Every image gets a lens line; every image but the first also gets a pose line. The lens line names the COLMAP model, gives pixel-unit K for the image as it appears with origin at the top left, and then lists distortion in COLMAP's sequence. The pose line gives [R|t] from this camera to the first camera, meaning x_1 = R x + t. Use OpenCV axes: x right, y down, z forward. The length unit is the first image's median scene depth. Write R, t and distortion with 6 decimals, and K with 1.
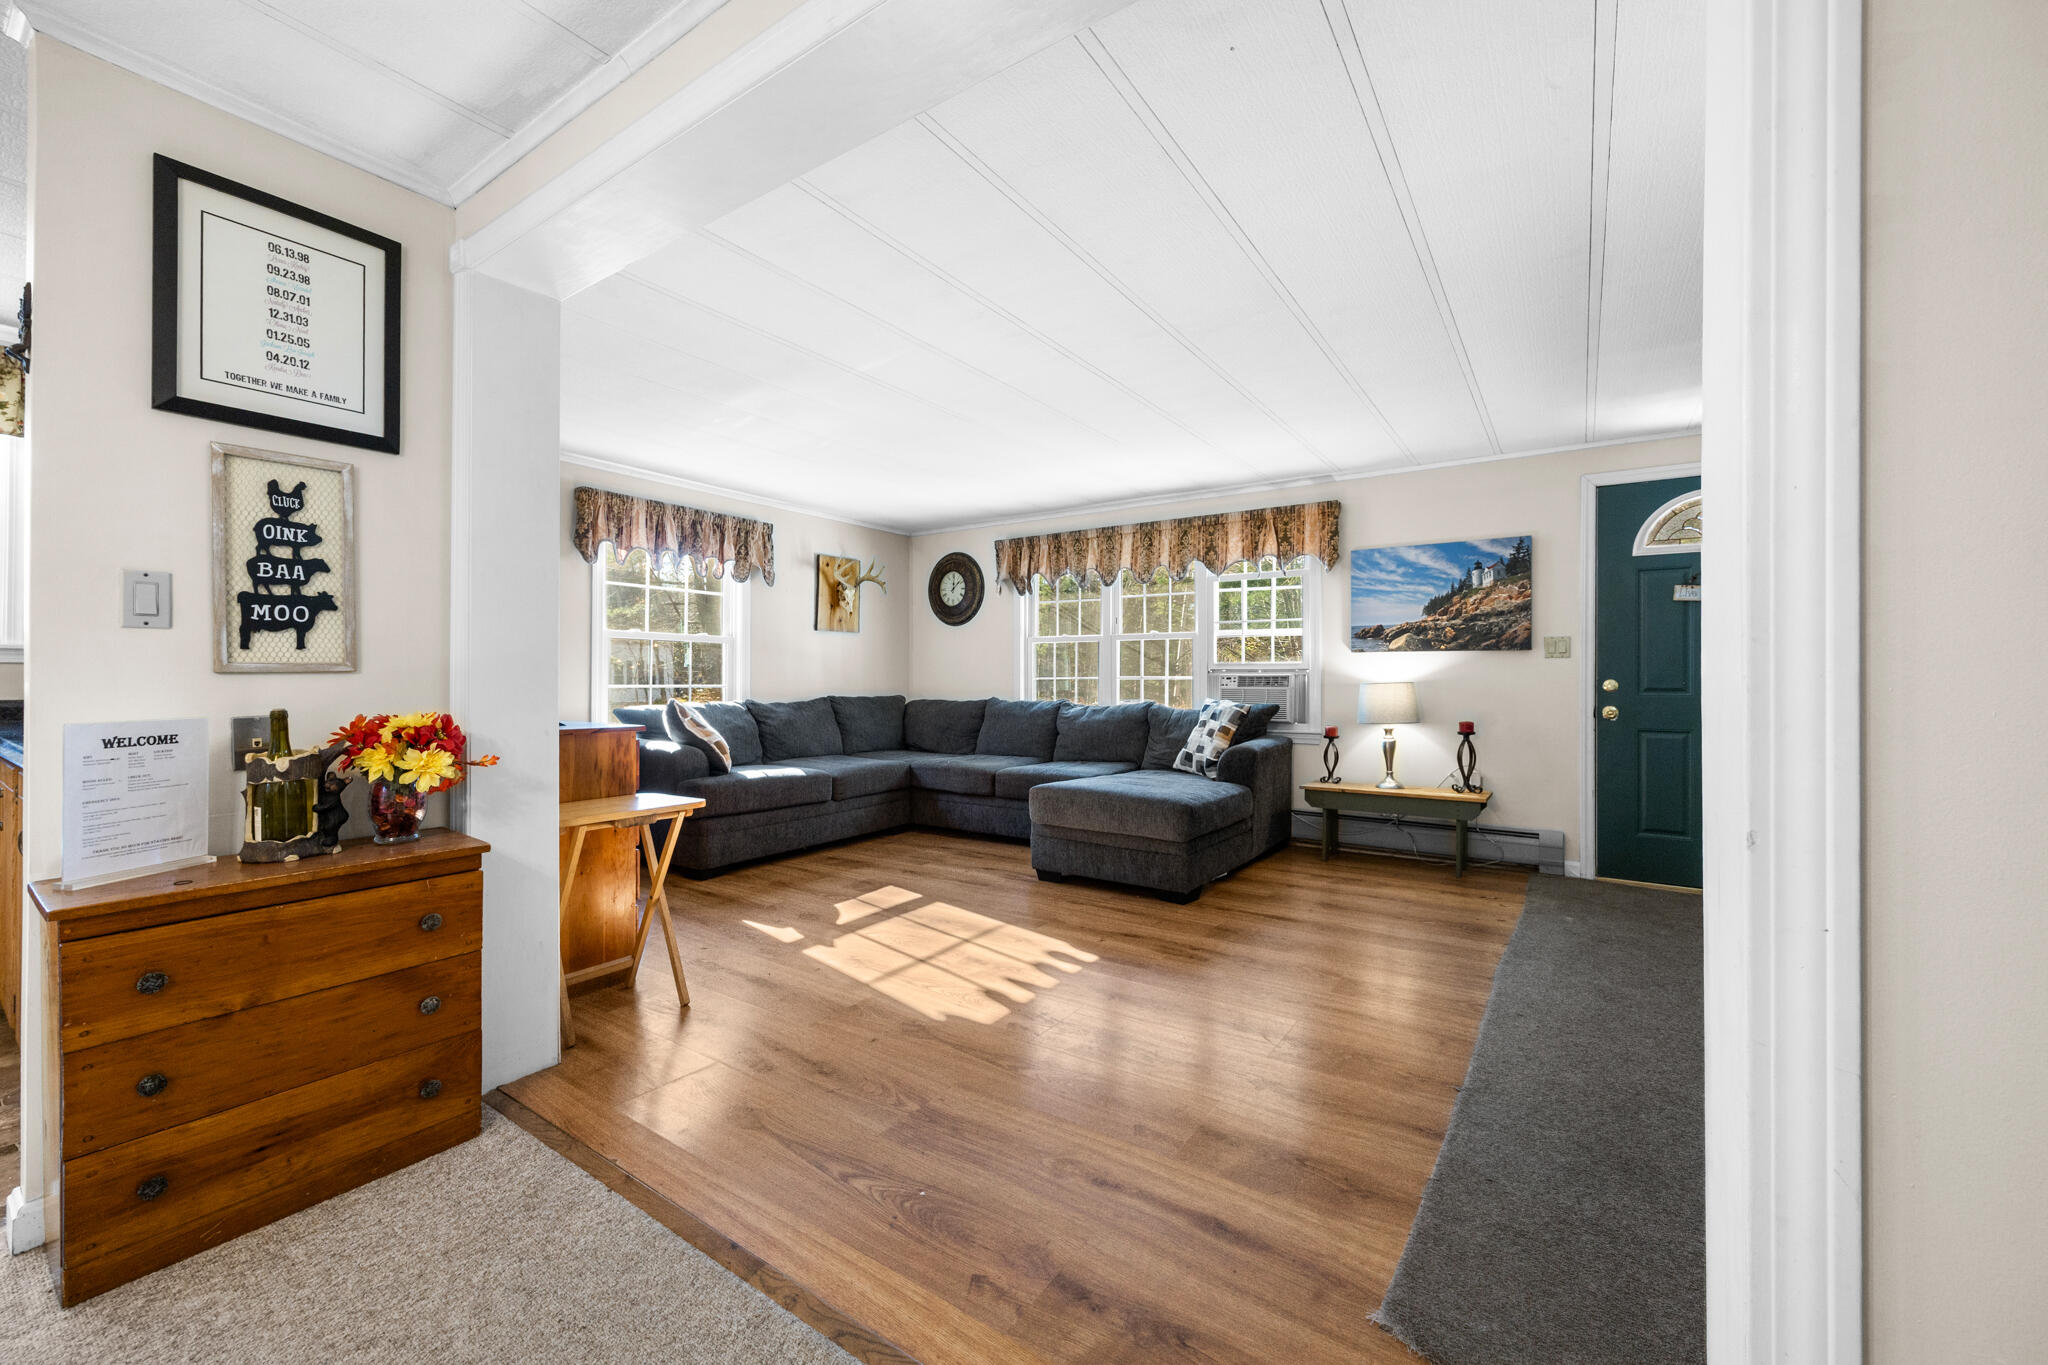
lens RADIAL K [[806.0, 0, 1037.4], [0, 806.0, 675.4], [0, 0, 1]] dist [-0.000475, -0.000017]
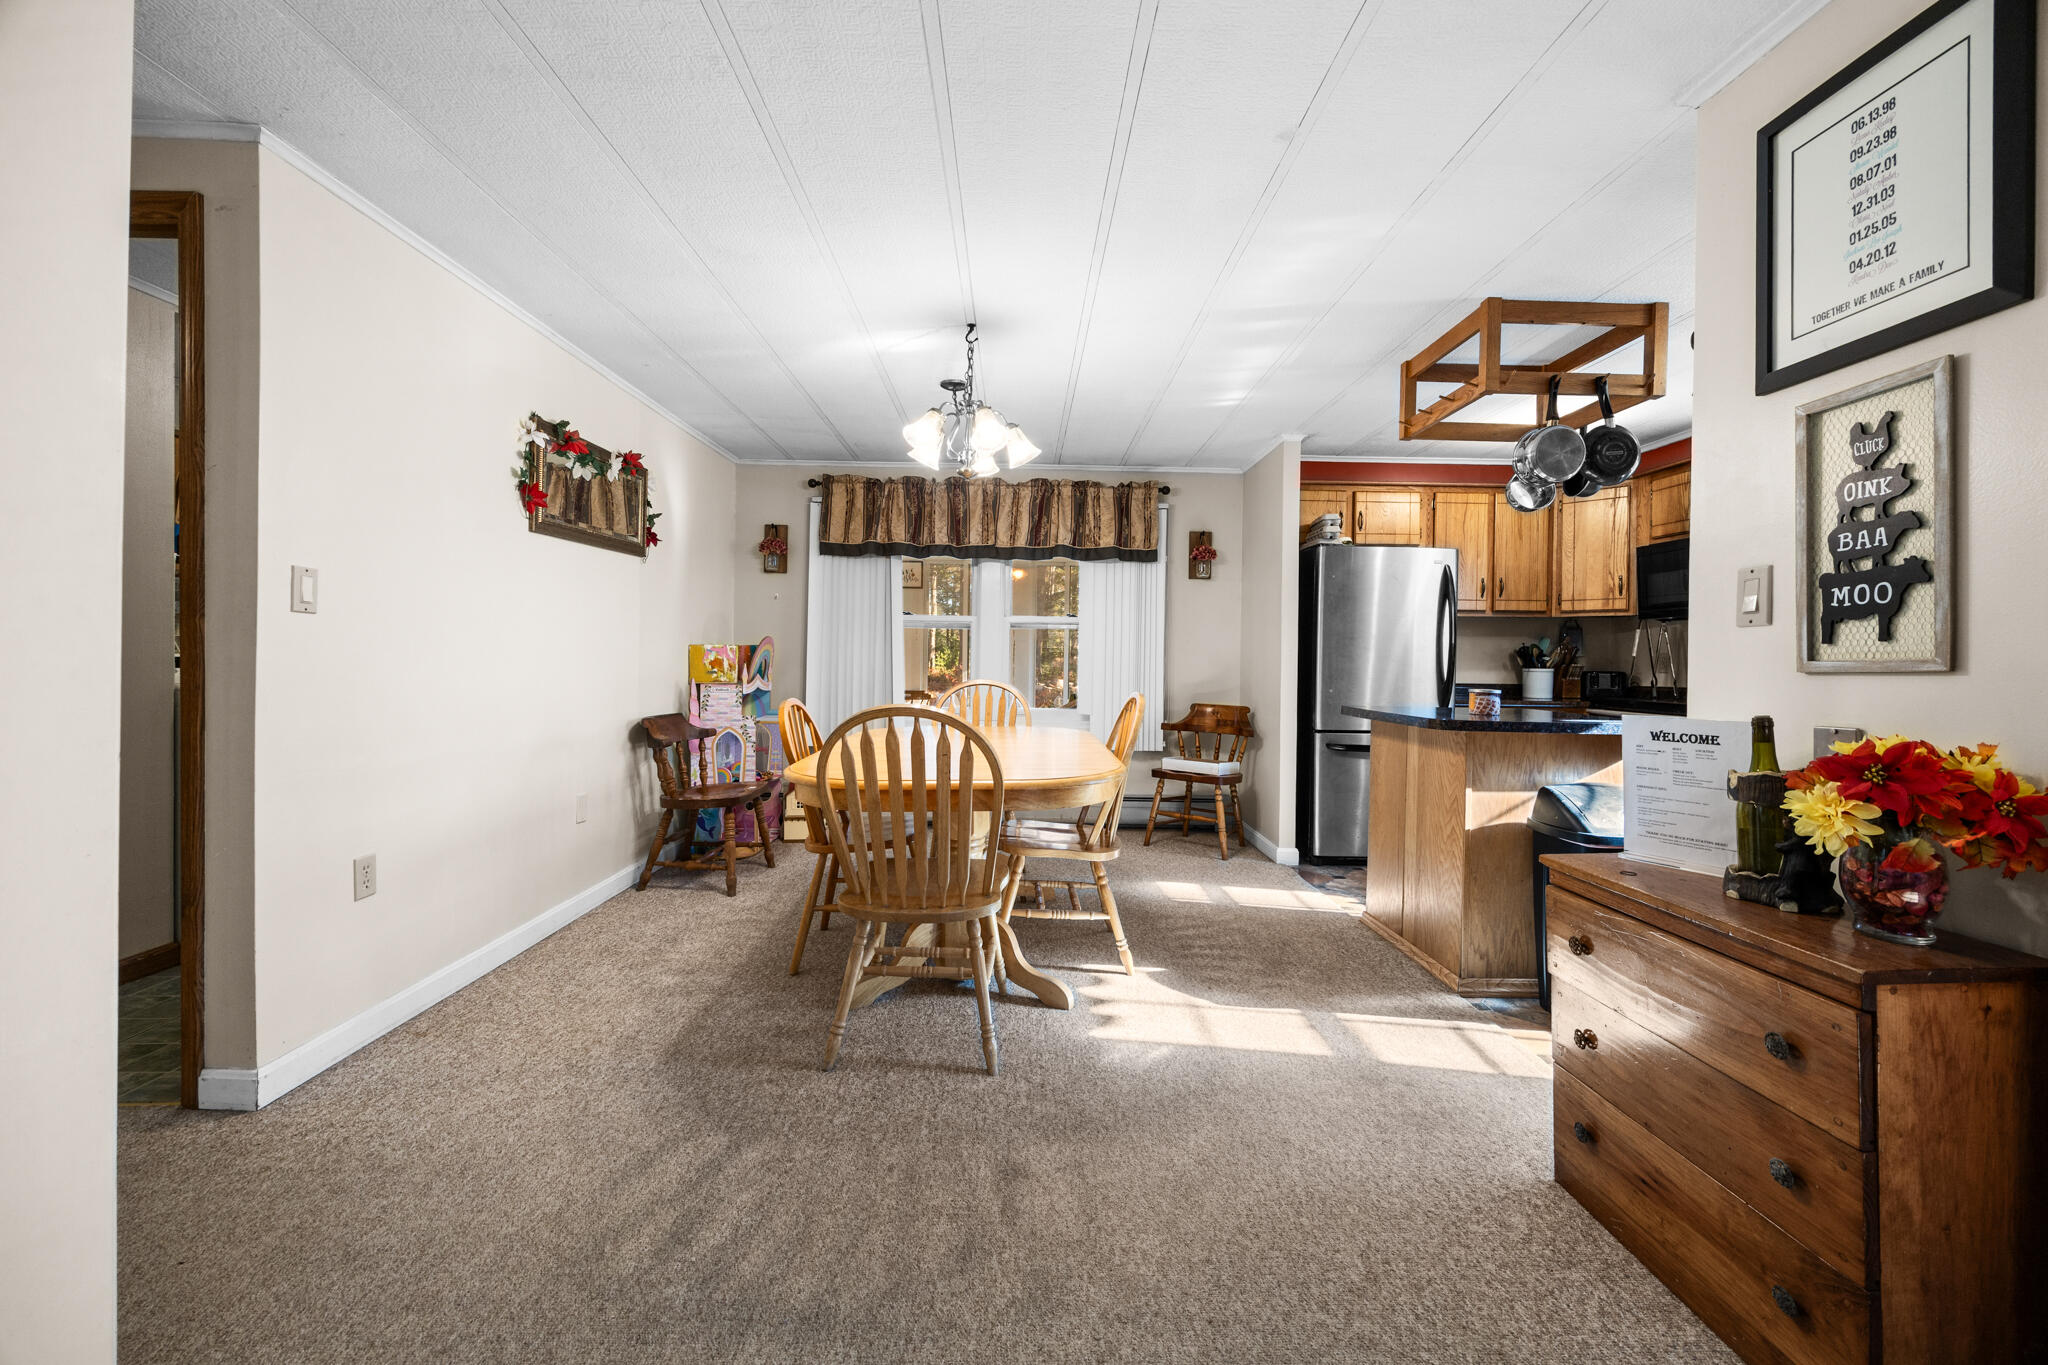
lens RADIAL K [[789.9, 0, 1030.2], [0, 789.9, 662.5], [0, 0, 1]] dist [-0.001340, -0.000273]
pose [[-0.816895, -0.016421, -0.576552, 0.128123], [-0.017094, 0.999845, -0.004257, 0.003154], [0.576532, 0.006379, -0.817049, 1.127900]]
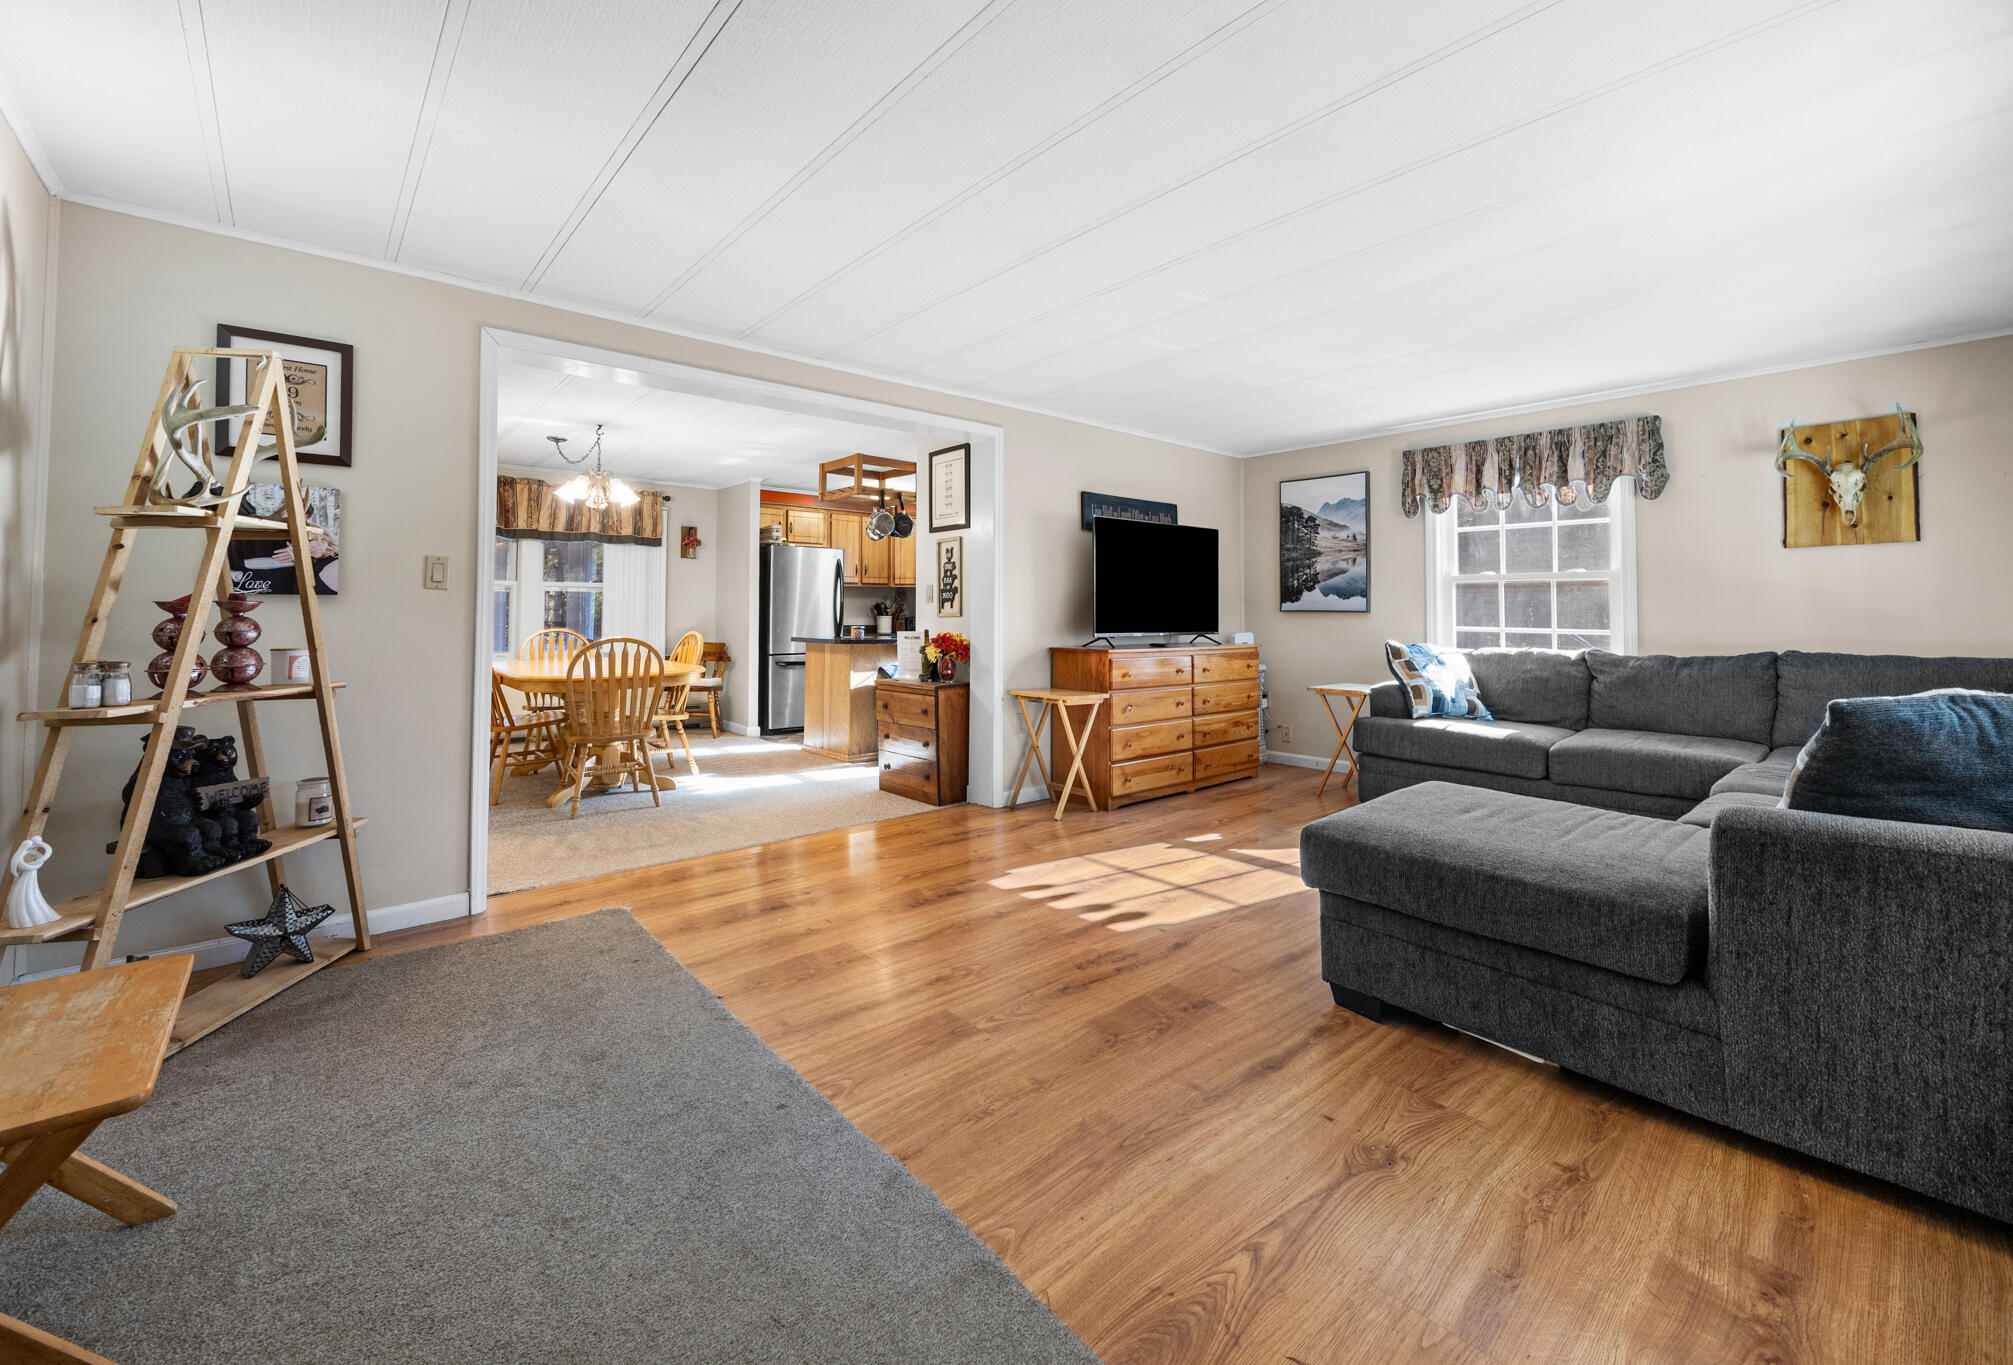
lens RADIAL K [[817.1, 0, 989.5], [0, 817.1, 596.7], [0, 0, 1]] dist [-0.001188, -0.000049]
pose [[-0.272161, -0.028187, -0.961839, 1.688268], [-0.002013, 0.999585, -0.028723, 0.006725], [0.962250, -0.005881, -0.272105, 1.859053]]
